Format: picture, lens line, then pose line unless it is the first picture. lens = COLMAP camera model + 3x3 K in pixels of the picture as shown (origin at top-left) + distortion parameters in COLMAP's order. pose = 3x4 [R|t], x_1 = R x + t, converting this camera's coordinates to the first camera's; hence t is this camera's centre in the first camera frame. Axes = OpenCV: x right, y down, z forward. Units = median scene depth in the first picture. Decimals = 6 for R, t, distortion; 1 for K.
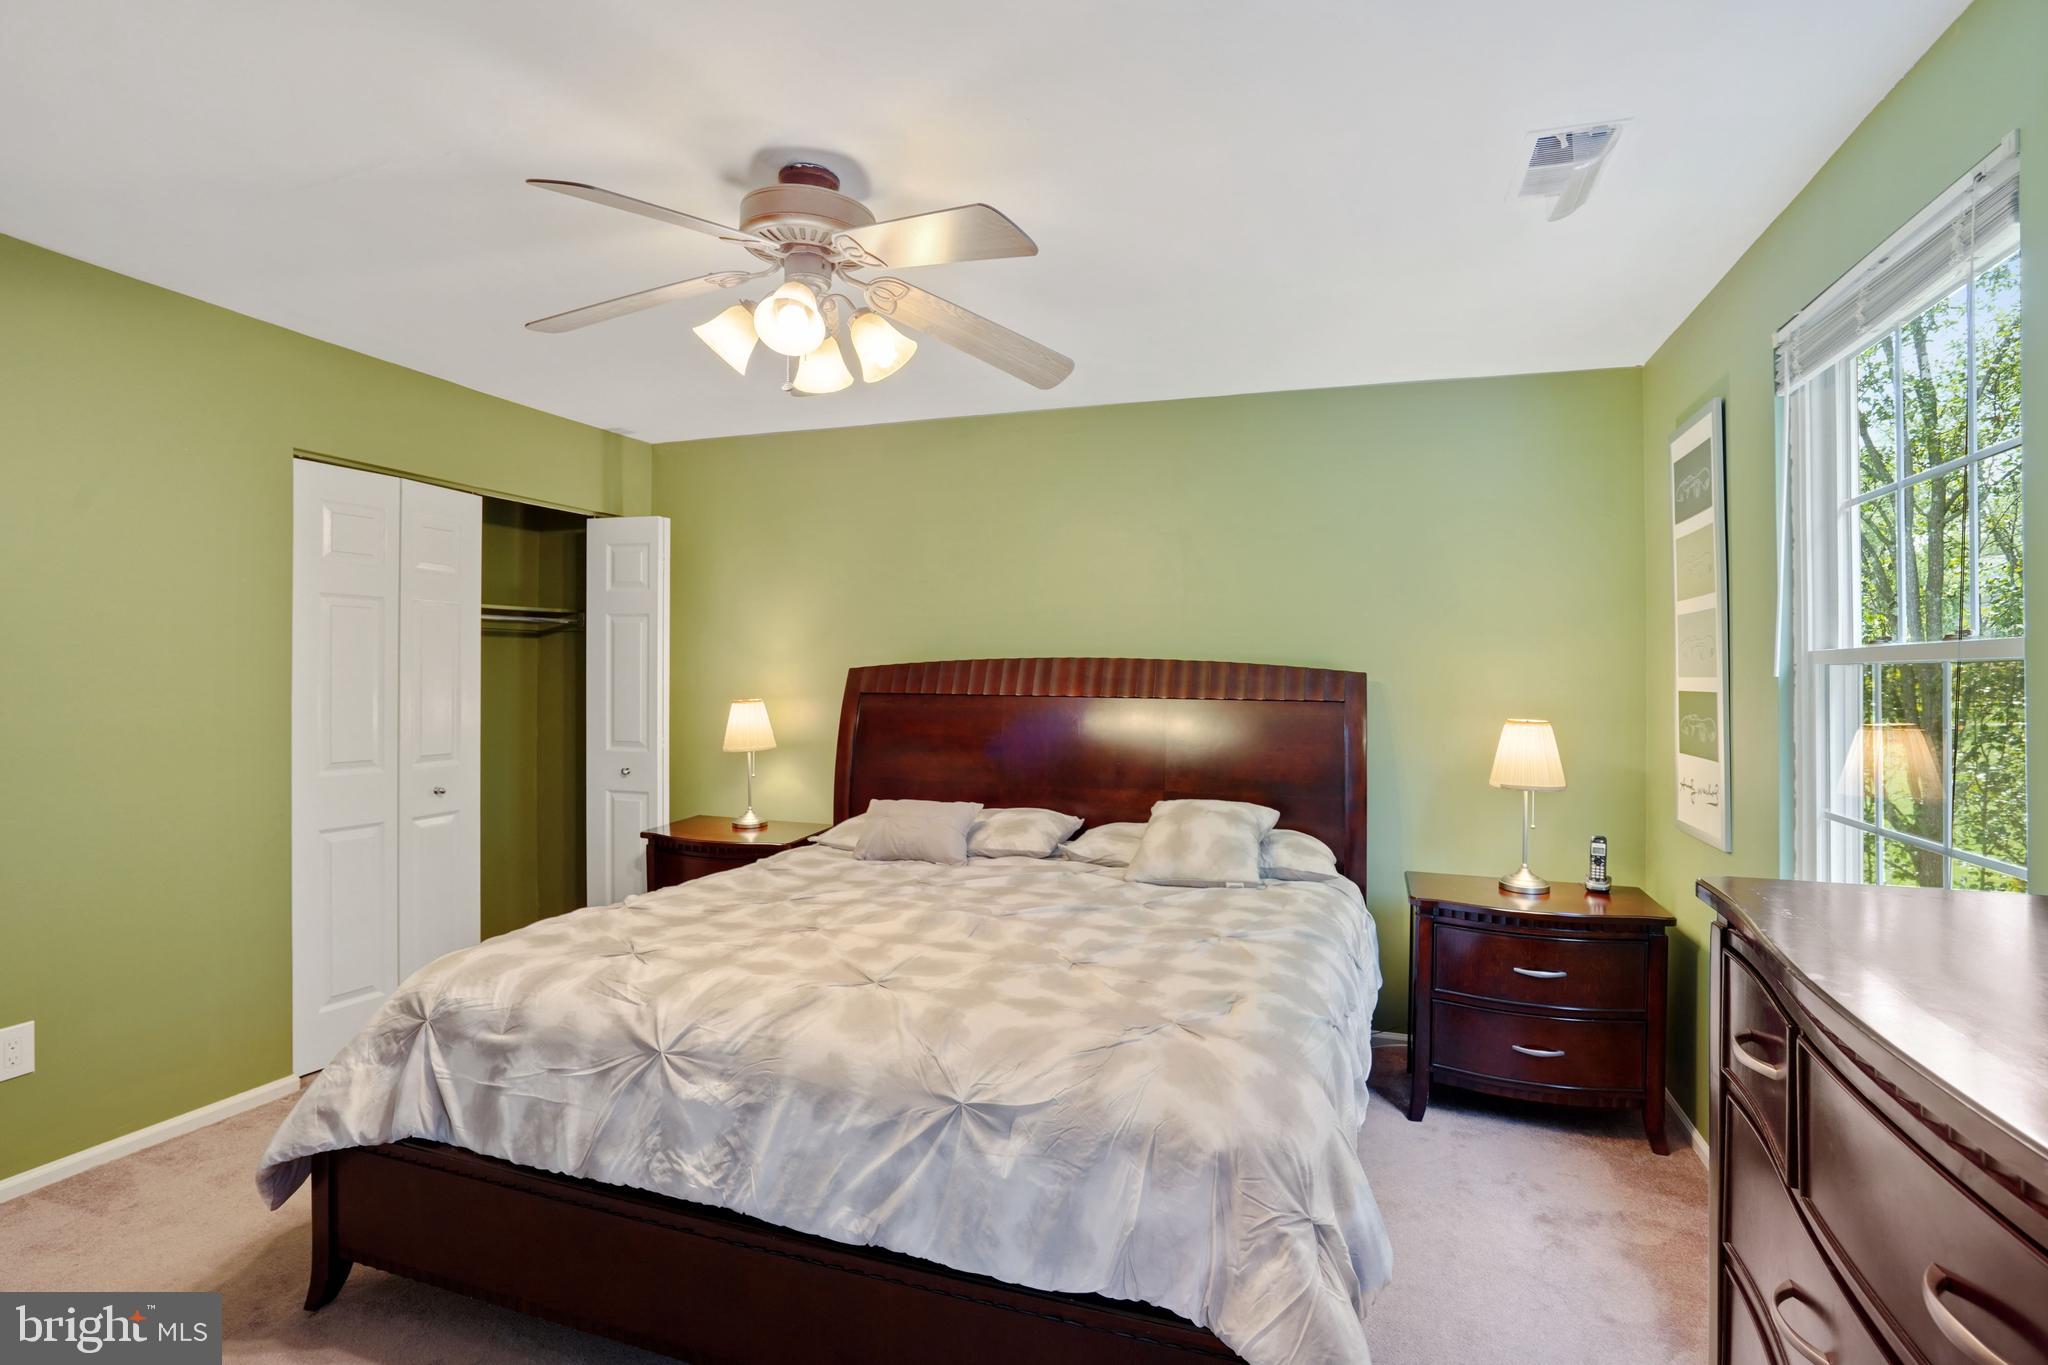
lens RADIAL K [[988.8, 0, 953.6], [0, 988.8, 665.7], [0, 0, 1]] dist [-0.040298, 0.000003]
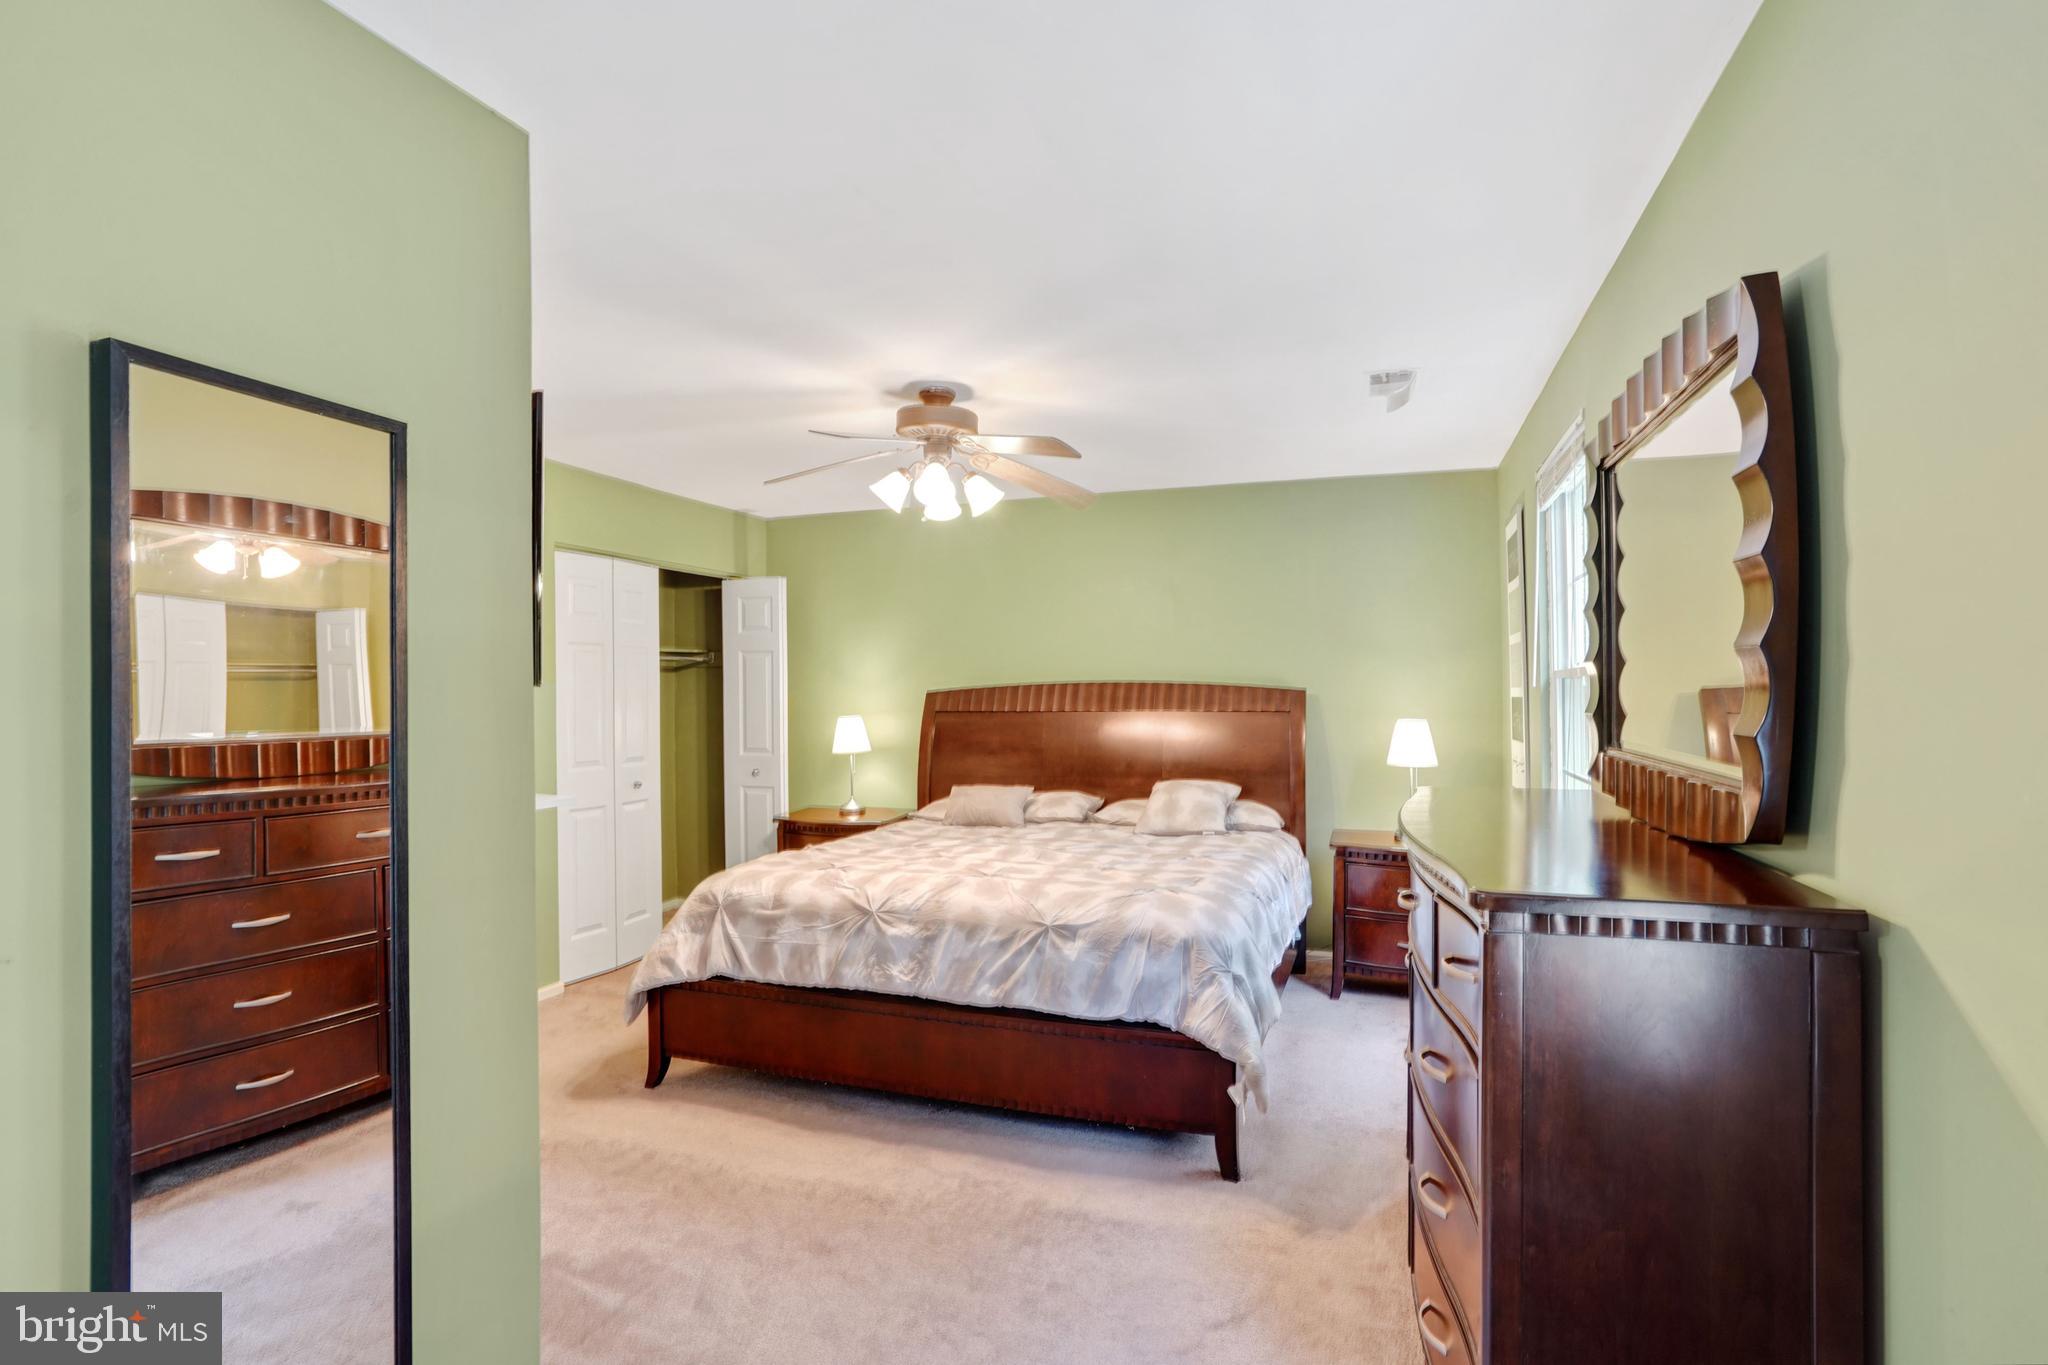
lens RADIAL K [[971.8, 0, 1024.1], [0, 971.8, 669.5], [0, 0, 1]] dist [-0.055645, 0.018722]
pose [[0.998059, -0.010778, 0.061329, -0.119980], [0.011789, 0.999800, -0.016147, -0.008663], [-0.061143, 0.016839, 0.997987, -0.692897]]
